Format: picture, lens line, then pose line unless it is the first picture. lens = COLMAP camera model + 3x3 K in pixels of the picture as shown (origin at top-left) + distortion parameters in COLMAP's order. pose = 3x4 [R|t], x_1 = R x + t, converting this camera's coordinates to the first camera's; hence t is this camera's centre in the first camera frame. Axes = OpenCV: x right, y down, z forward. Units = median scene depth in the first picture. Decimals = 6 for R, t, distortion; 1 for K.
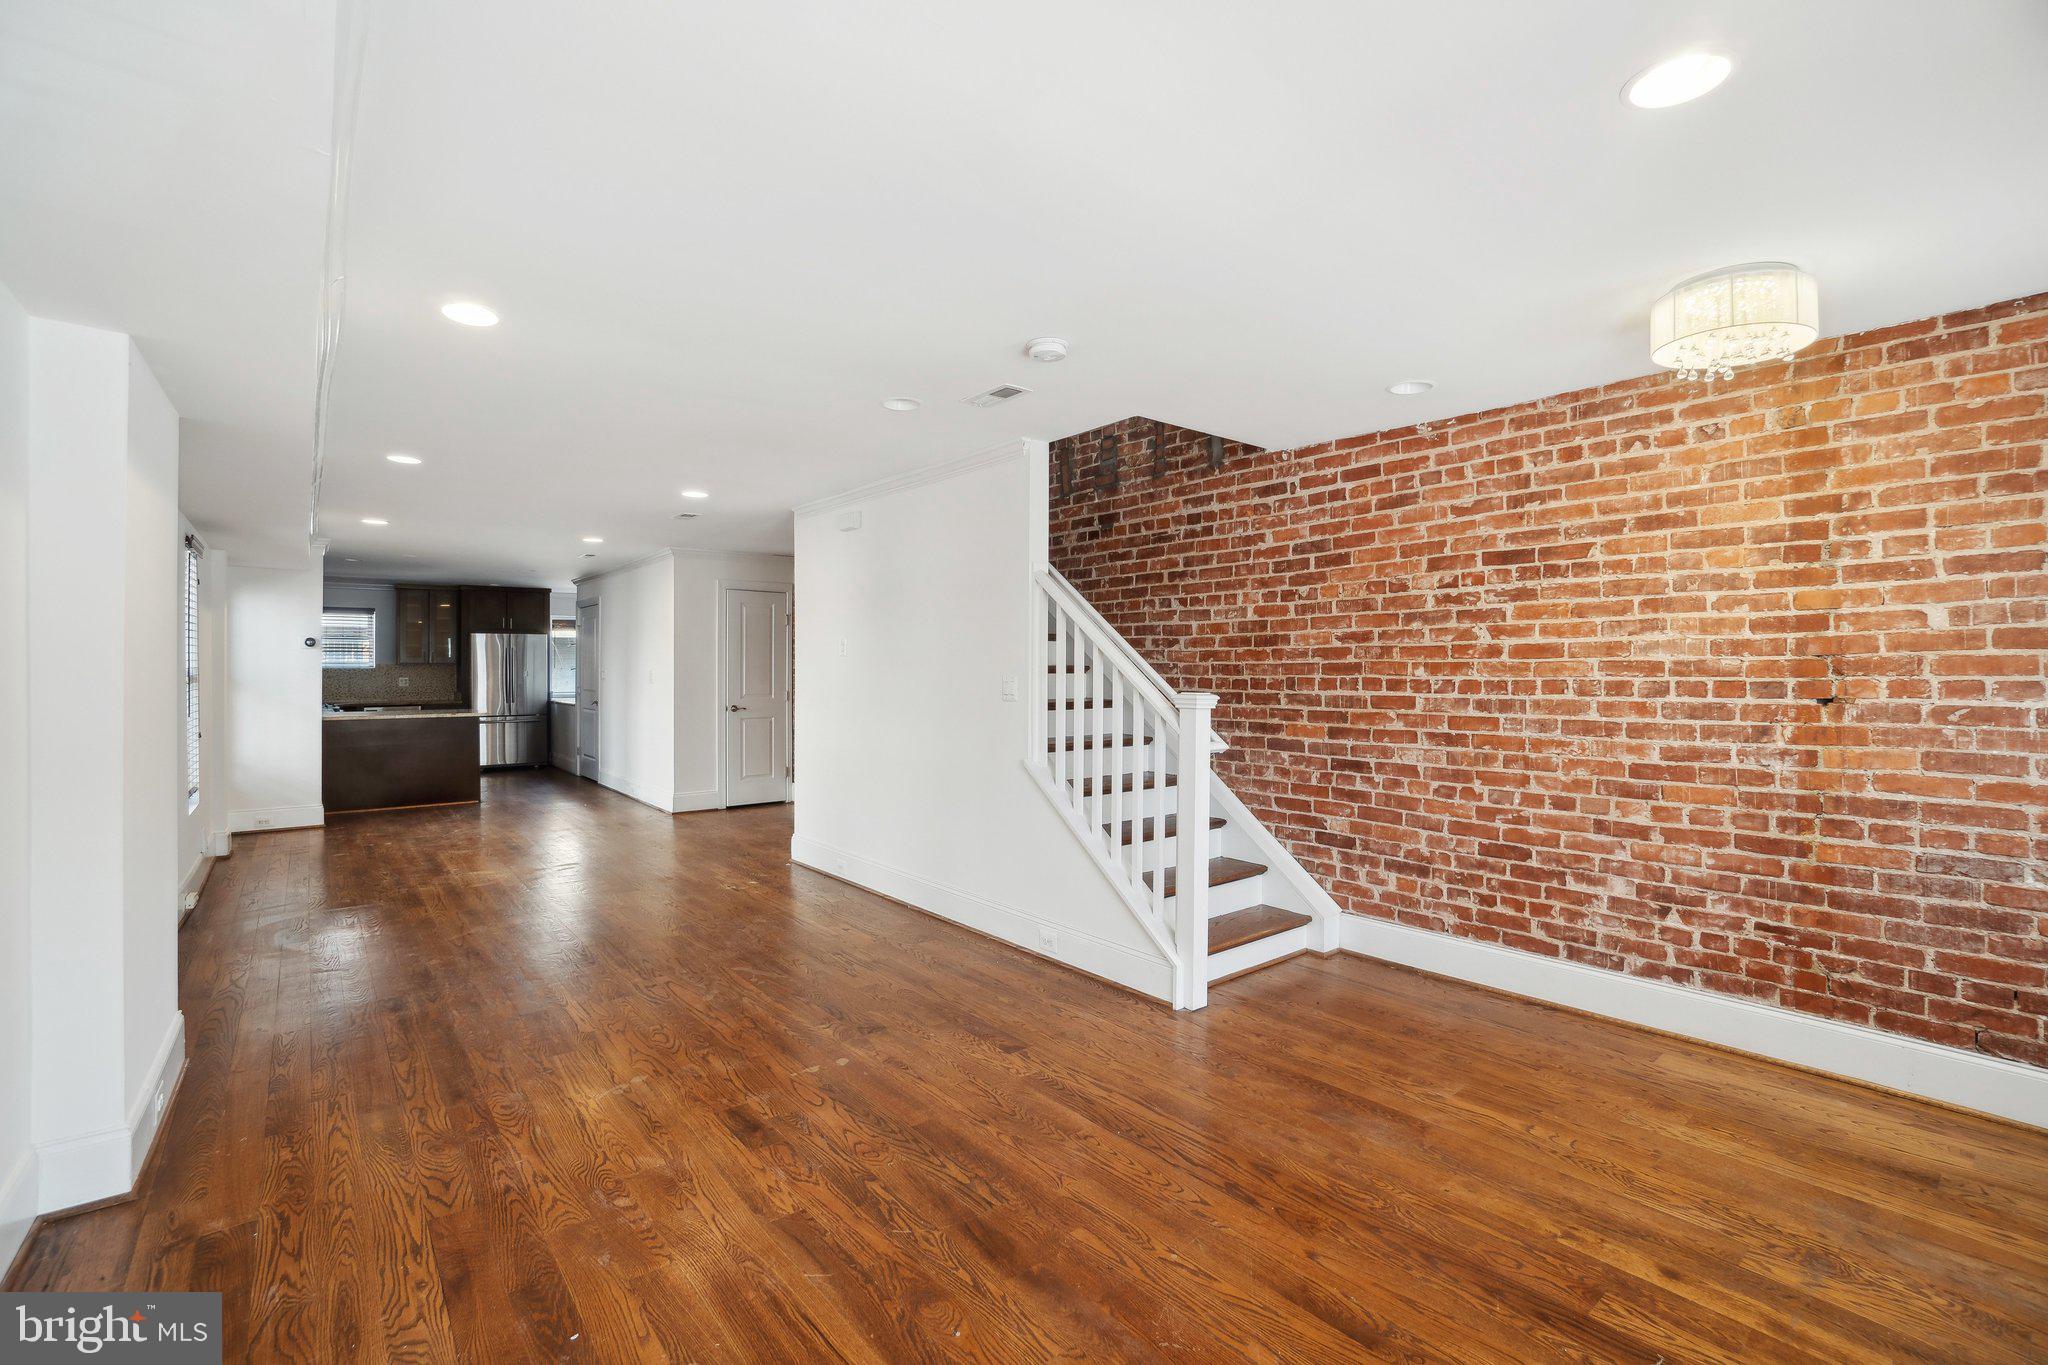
lens RADIAL K [[895.5, 0, 1024.0], [0, 895.5, 682.5], [0, 0, 1]] dist [-0.017049, 0.000235]
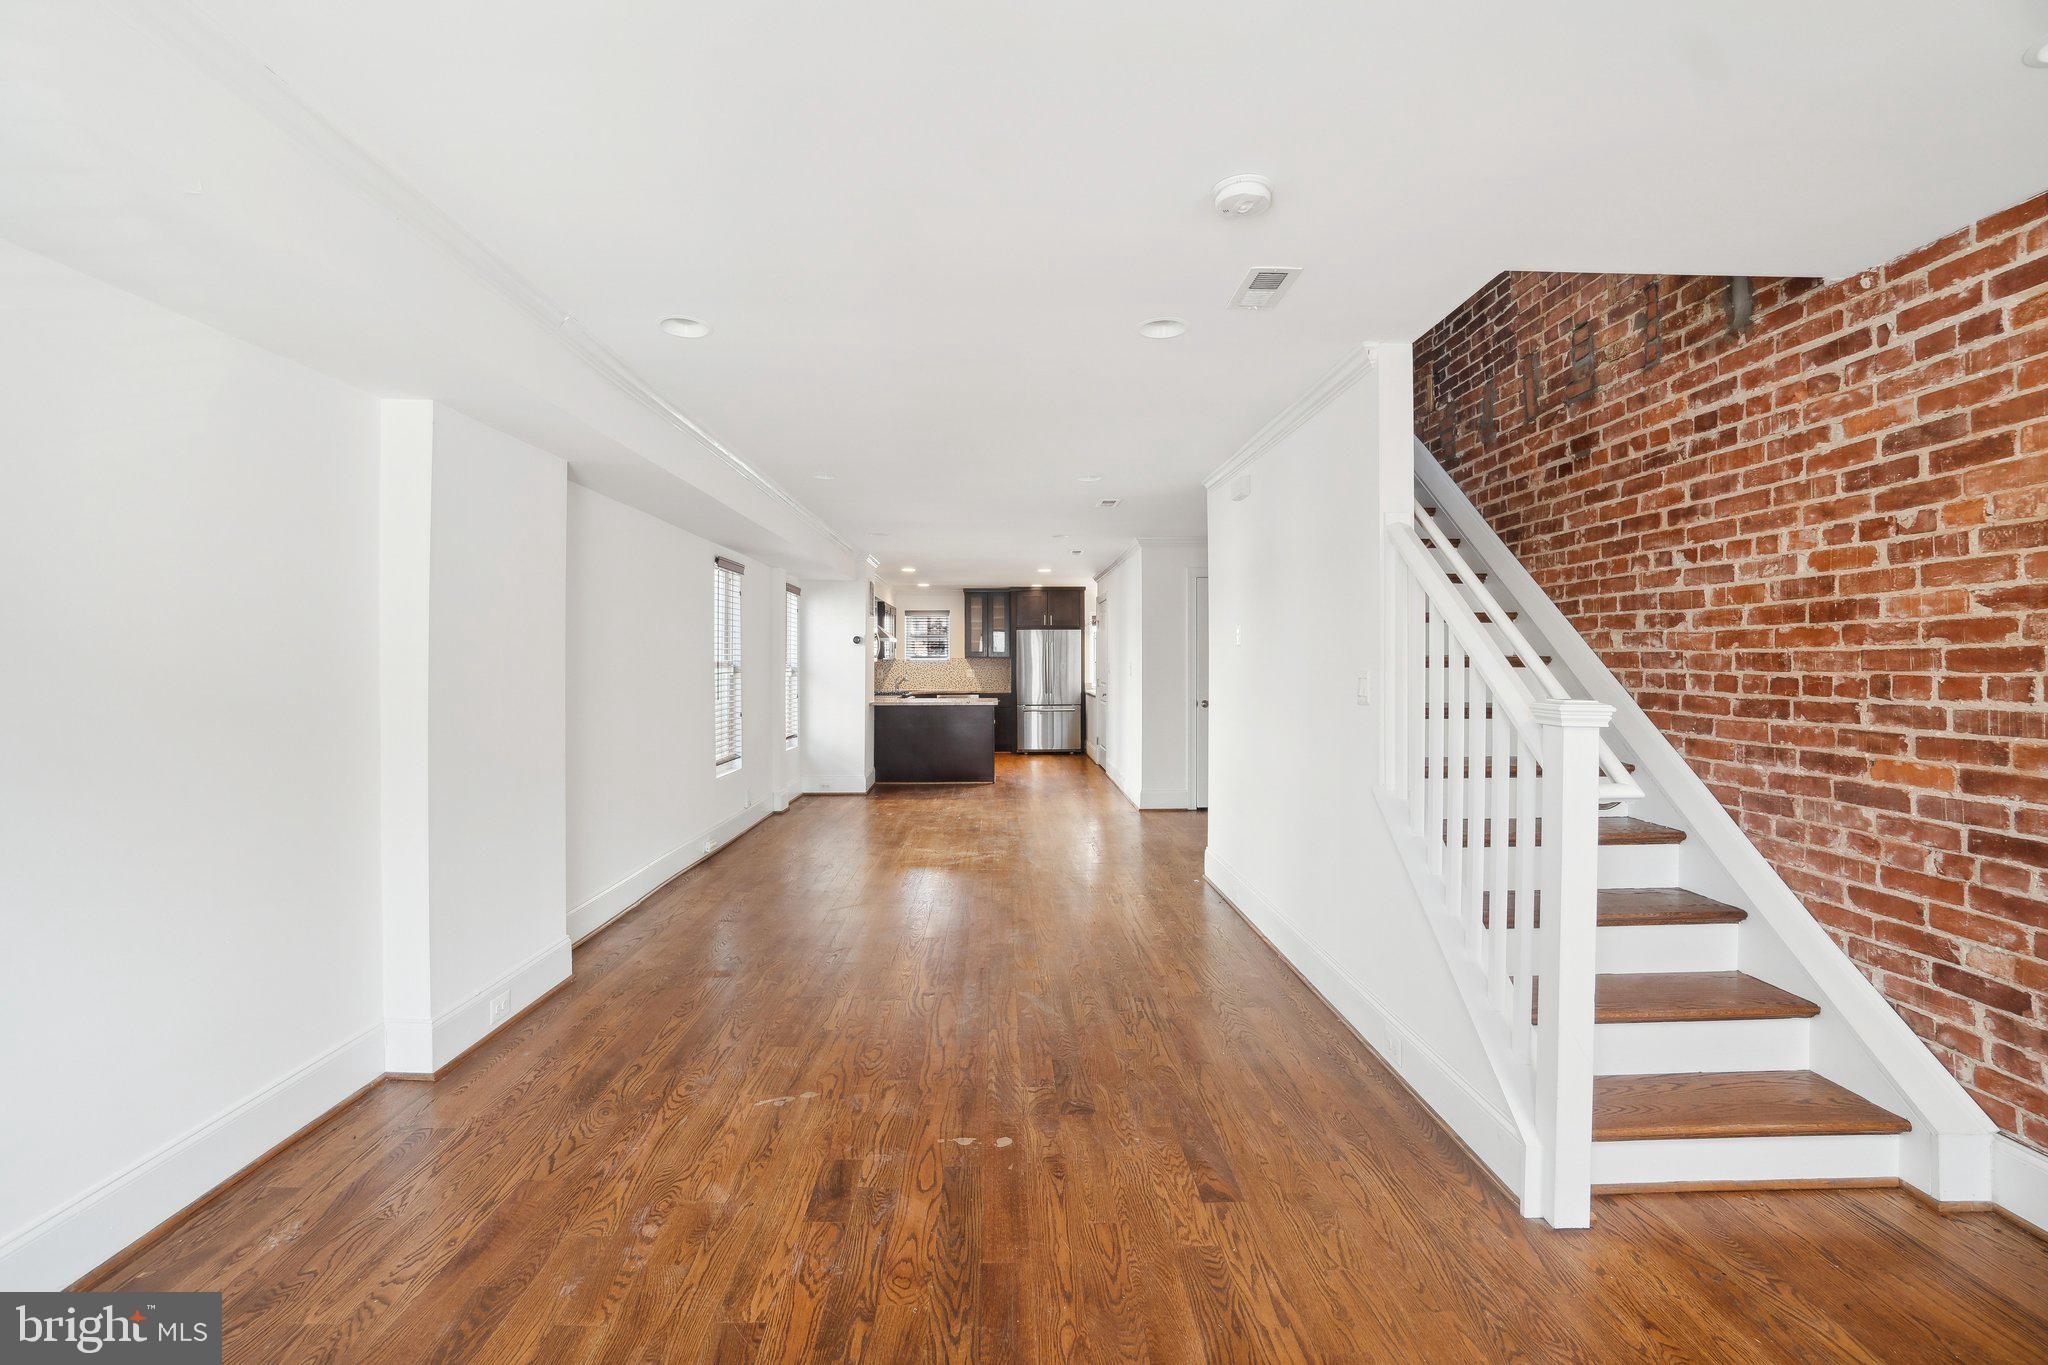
lens RADIAL K [[913.1, 0, 1022.4], [0, 913.1, 666.5], [0, 0, 1]] dist [-0.058418, 0.026437]
pose [[0.791396, 0.000267, -0.611303, 0.211021], [-0.006461, 0.999948, -0.007928, -0.003389], [0.611269, 0.010223, 0.791357, 0.236394]]
